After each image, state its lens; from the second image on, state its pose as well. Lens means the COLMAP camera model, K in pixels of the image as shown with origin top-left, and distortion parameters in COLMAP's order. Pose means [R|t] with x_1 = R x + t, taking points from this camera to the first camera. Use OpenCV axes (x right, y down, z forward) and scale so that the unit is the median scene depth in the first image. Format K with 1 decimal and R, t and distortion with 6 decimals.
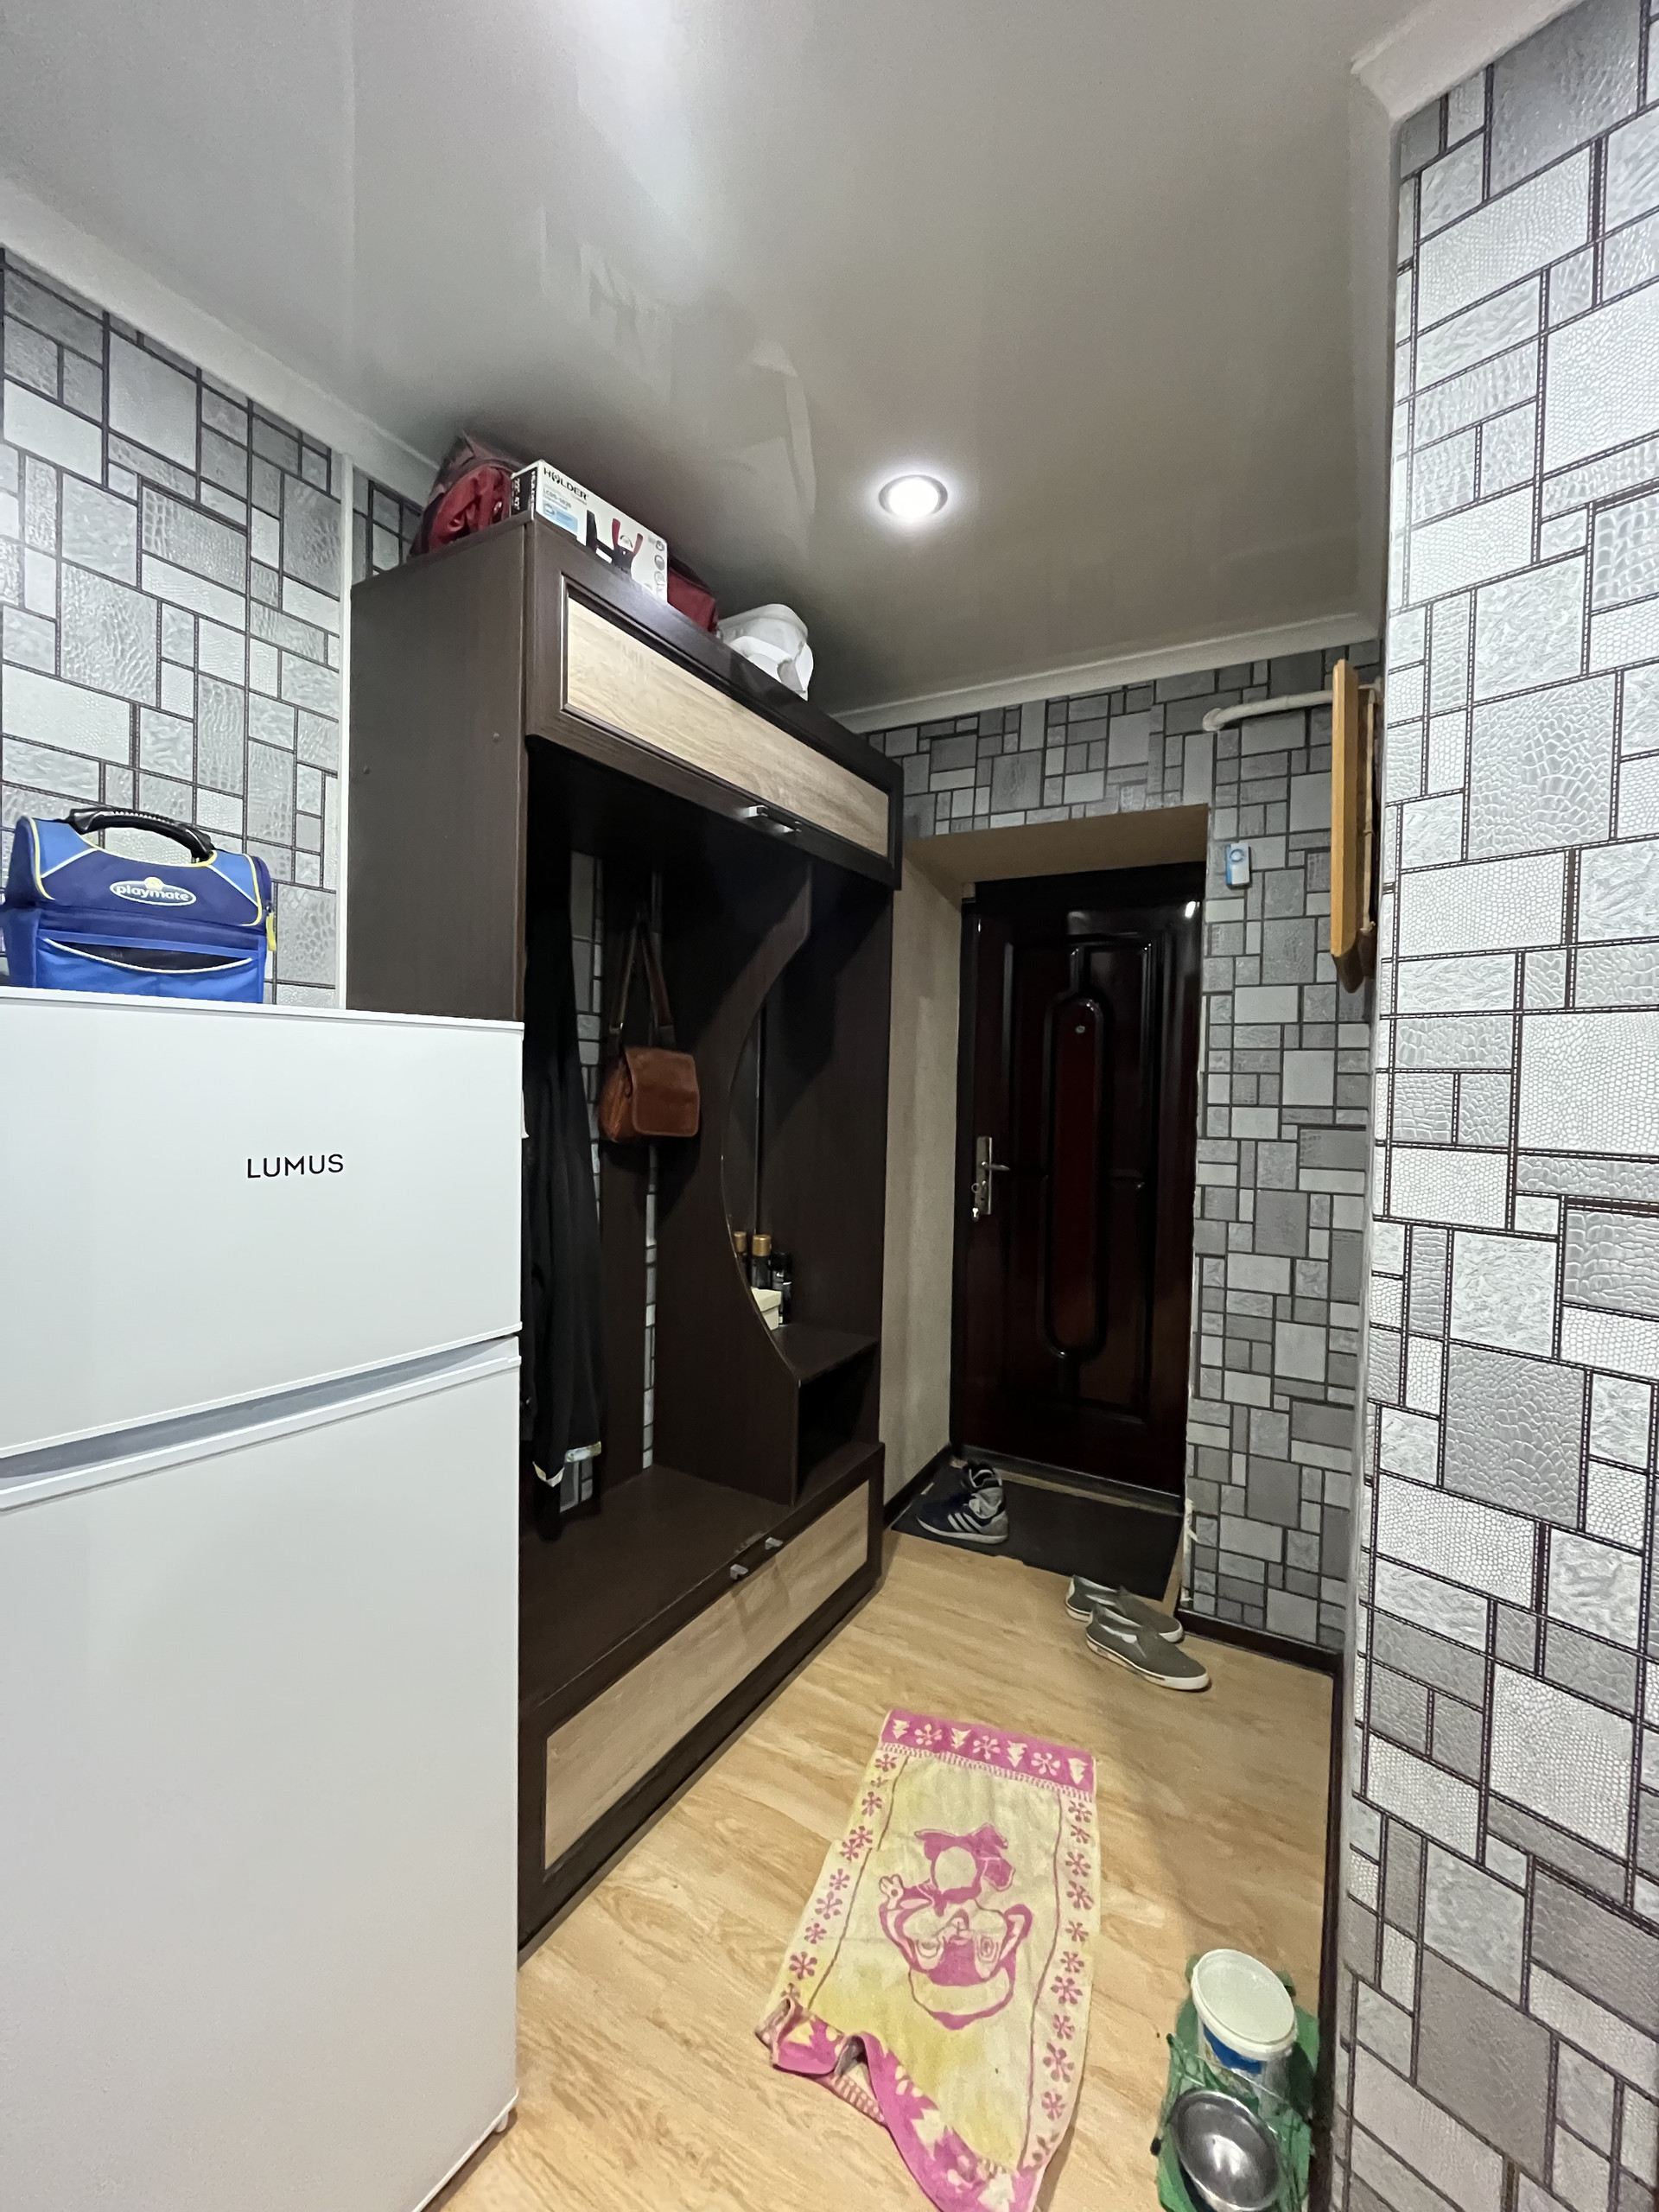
lens RADIAL K [[894.1, 0, 829.5], [0, 894.1, 1106.0], [0, 0, 1]] dist [-0.008711, 0.000742]
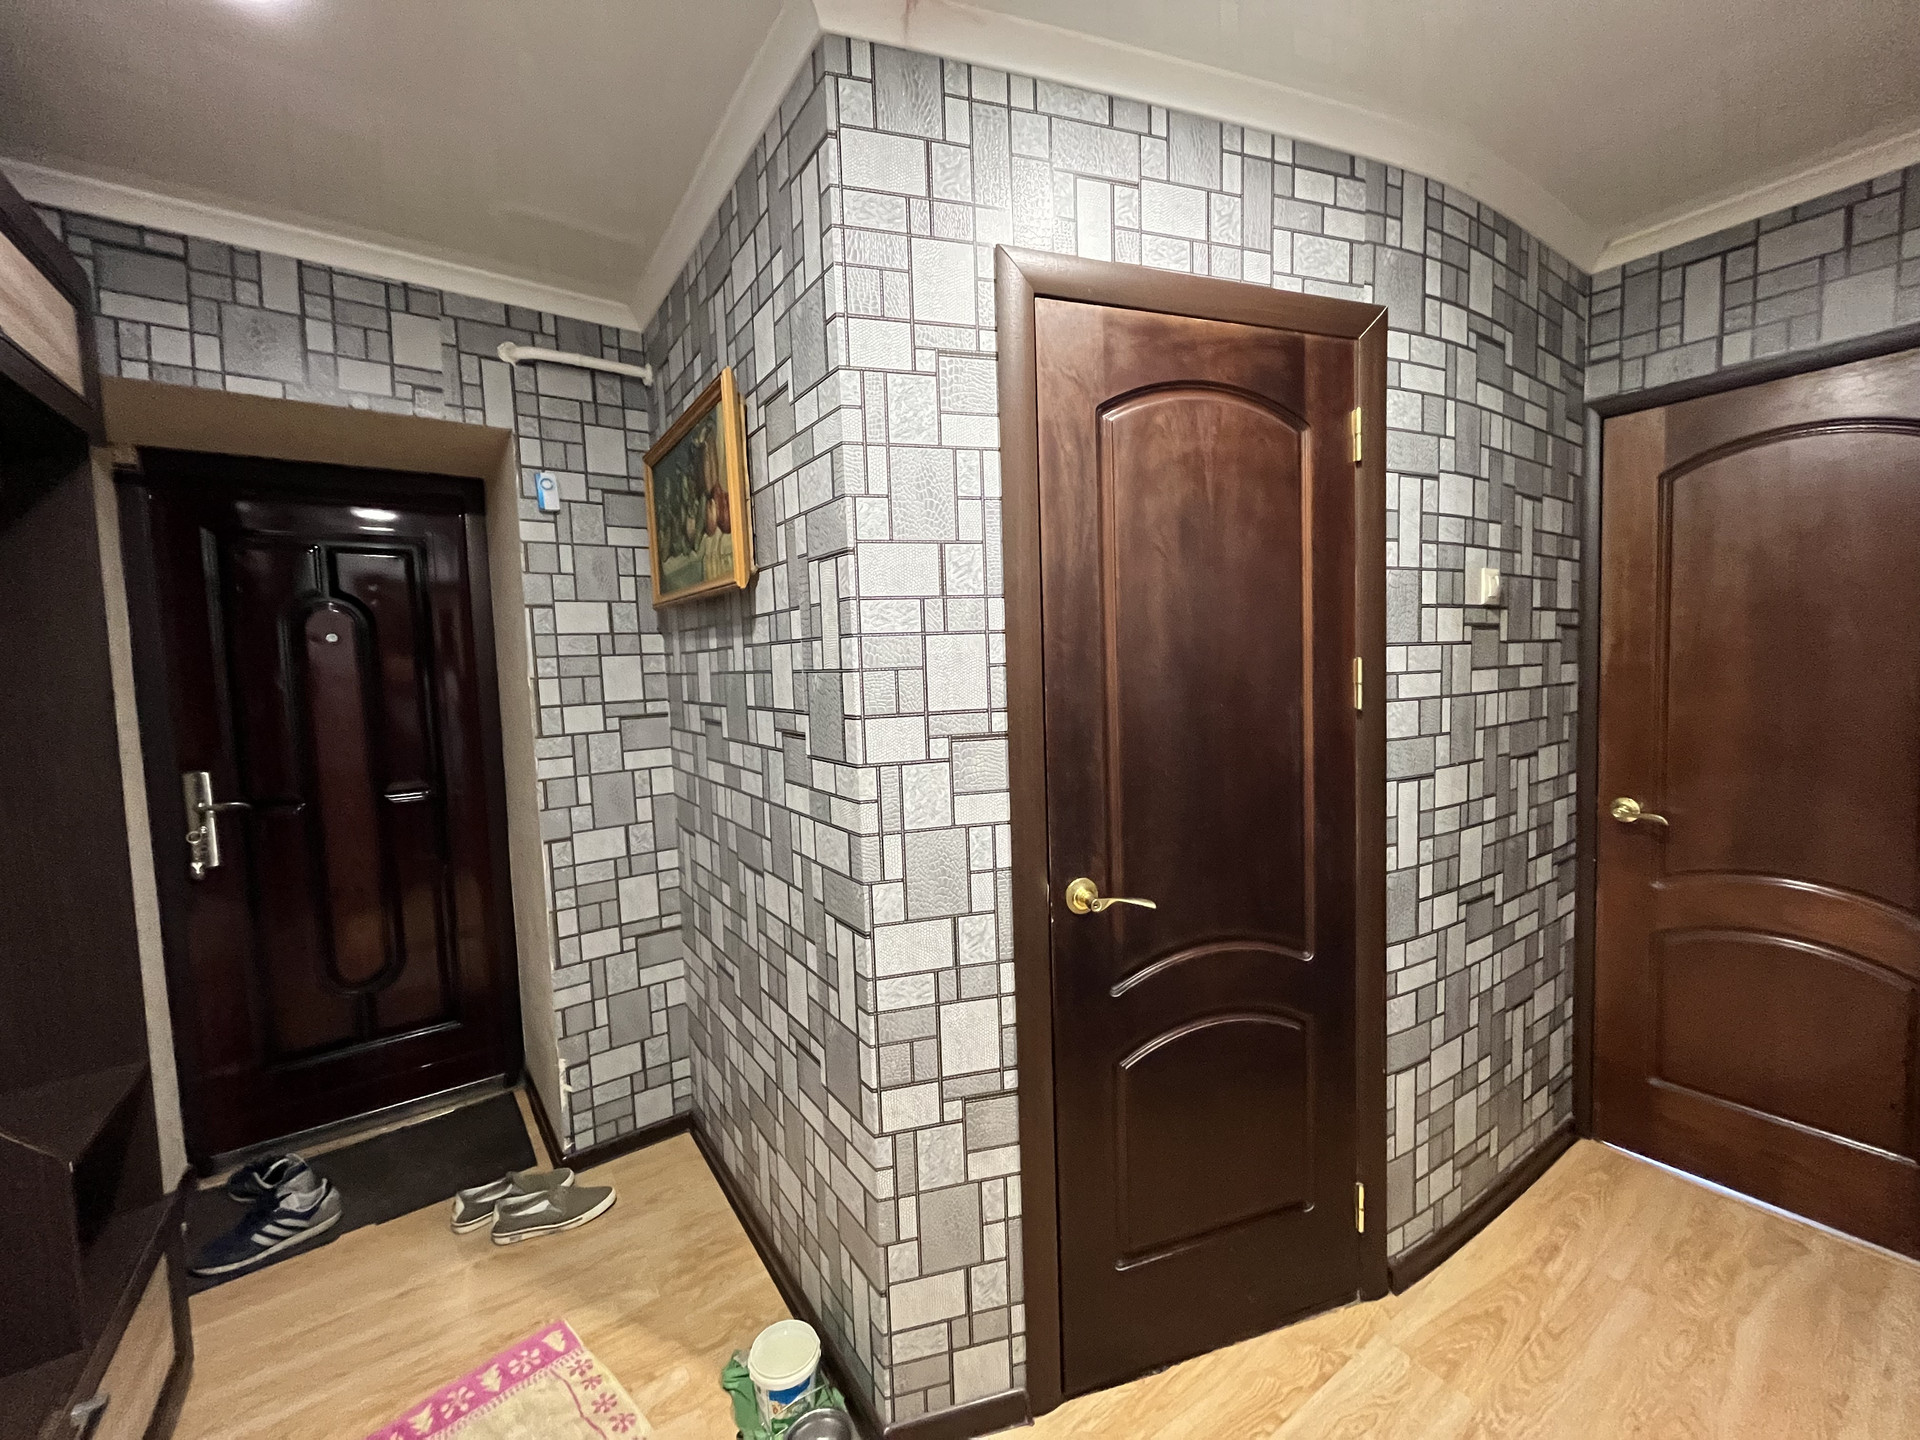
lens RADIAL K [[776.1, 0, 960.0], [0, 776.1, 720.0], [0, 0, 1]] dist [-0.008711, 0.000742]
pose [[0.410670, -0.097196, 0.906589, -0.240682], [0.073144, 0.994609, 0.073500, -0.018366], [-0.908846, 0.036128, 0.415565, 0.131078]]
